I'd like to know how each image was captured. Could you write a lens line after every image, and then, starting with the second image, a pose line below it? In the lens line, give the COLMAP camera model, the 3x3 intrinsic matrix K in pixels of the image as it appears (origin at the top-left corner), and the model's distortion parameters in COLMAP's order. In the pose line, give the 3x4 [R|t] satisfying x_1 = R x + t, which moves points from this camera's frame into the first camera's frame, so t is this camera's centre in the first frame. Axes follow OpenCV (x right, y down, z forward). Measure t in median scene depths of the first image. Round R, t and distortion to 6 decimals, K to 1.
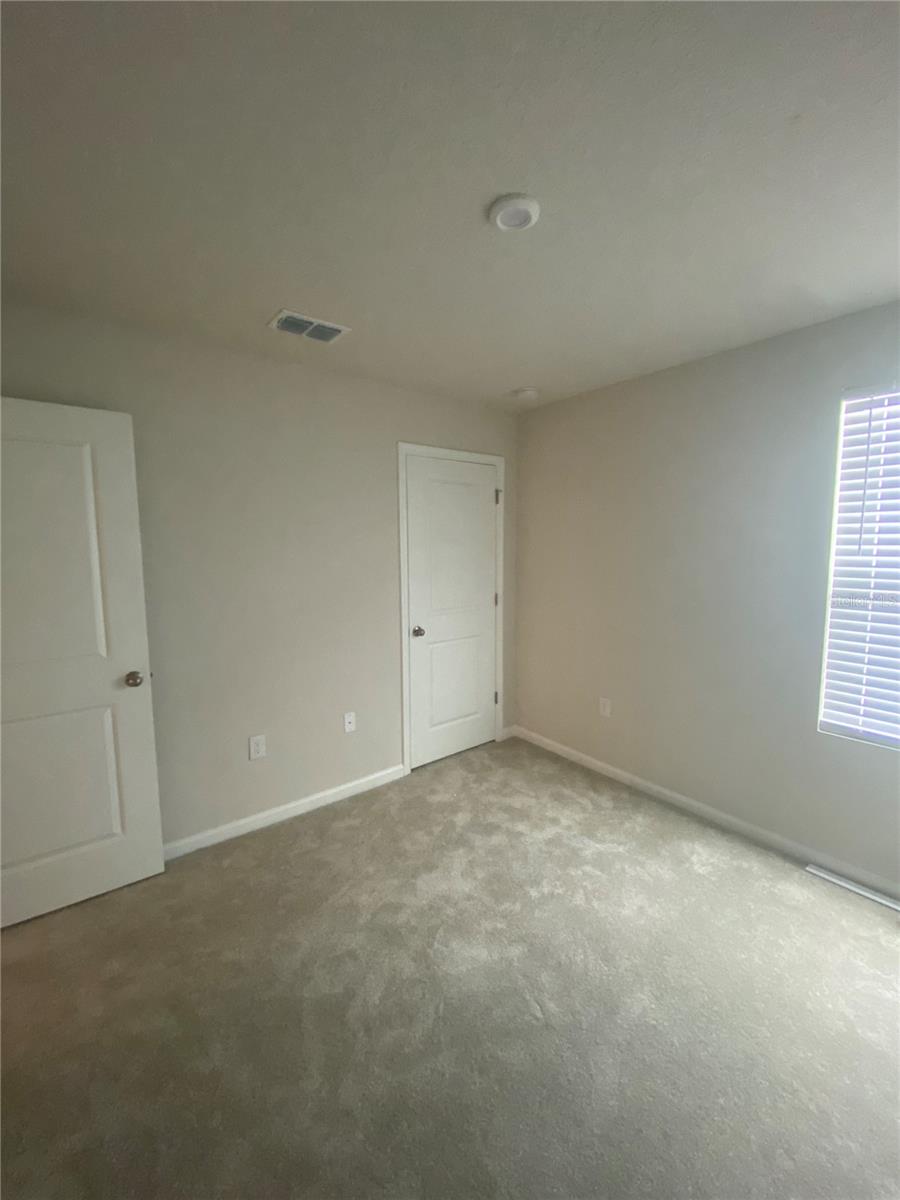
lens RADIAL K [[502.4, 0, 450.5], [0, 502.4, 605.0], [0, 0, 1]] dist [-0.016118, -0.000337]
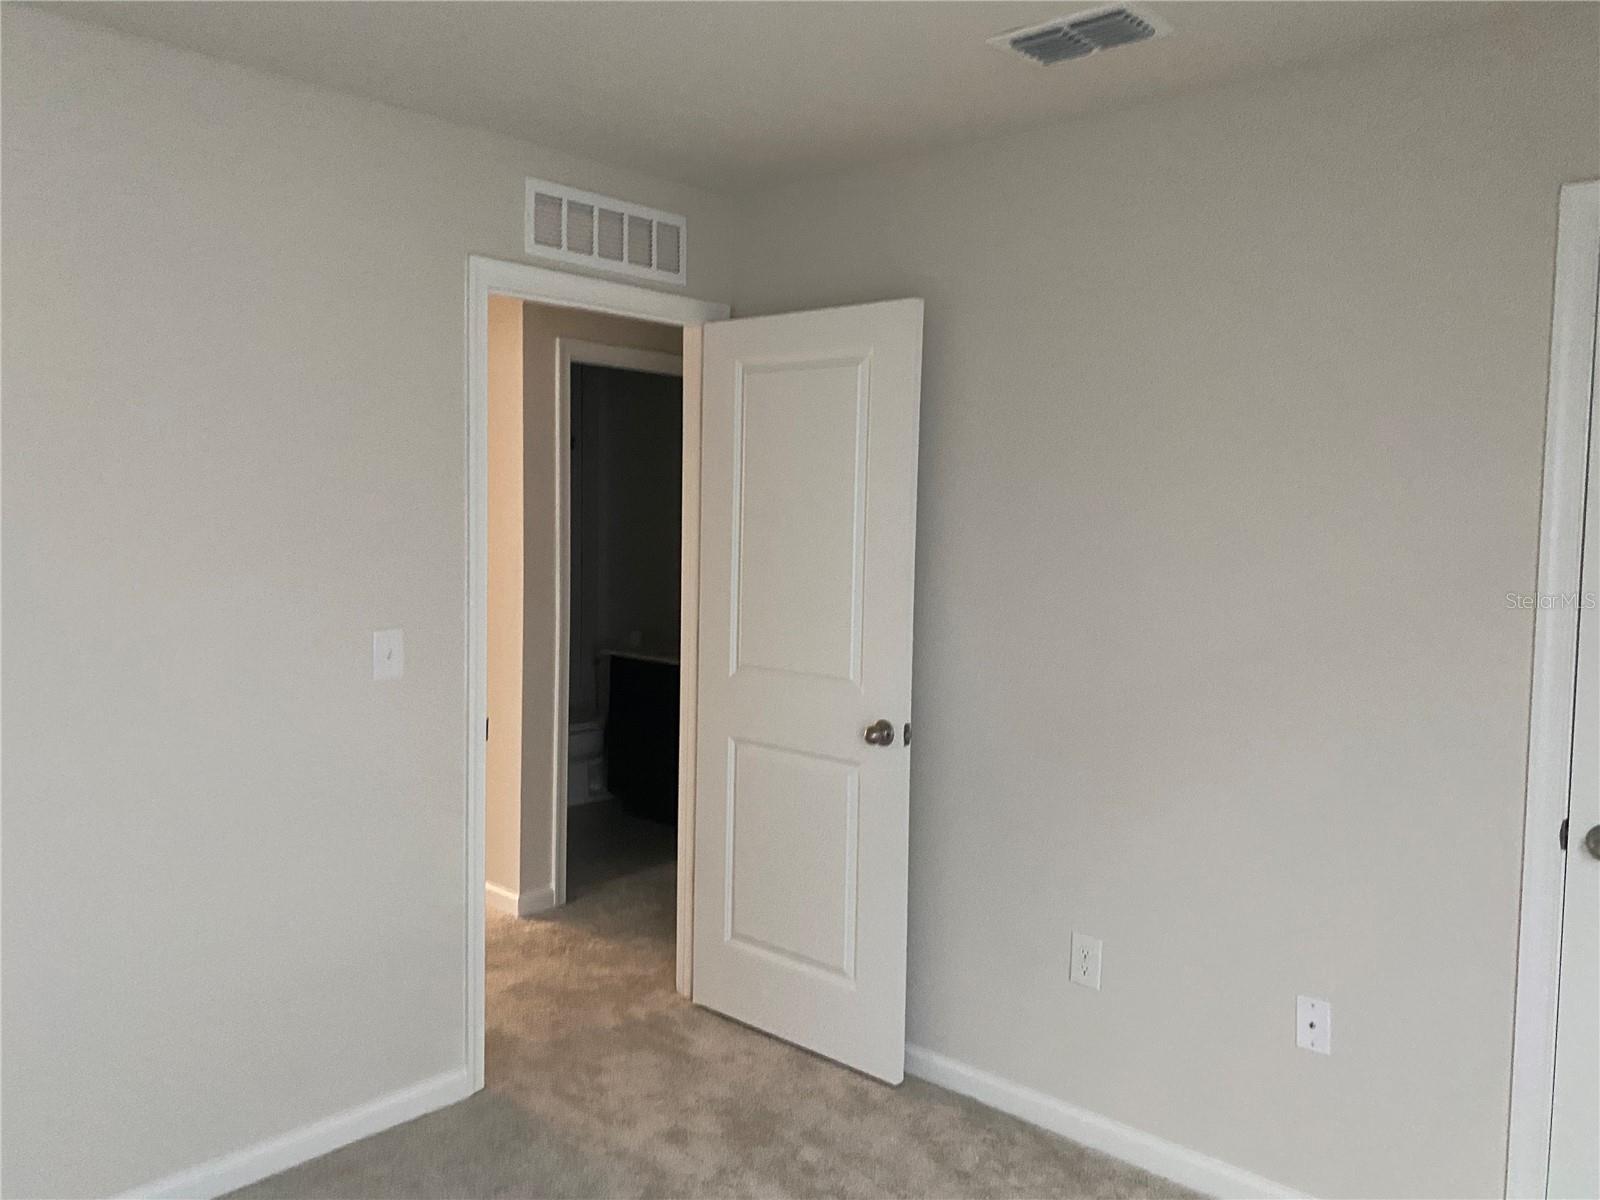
lens RADIAL K [[1213.2, 0, 800.2], [0, 1213.2, 600.8], [0, 0, 1]] dist [0.035100, -0.041115]
pose [[0.150488, 0.080772, -0.985307, 0.771467], [-0.144564, 0.987741, 0.058892, -0.081427], [0.977985, 0.133578, 0.160320, 0.629262]]
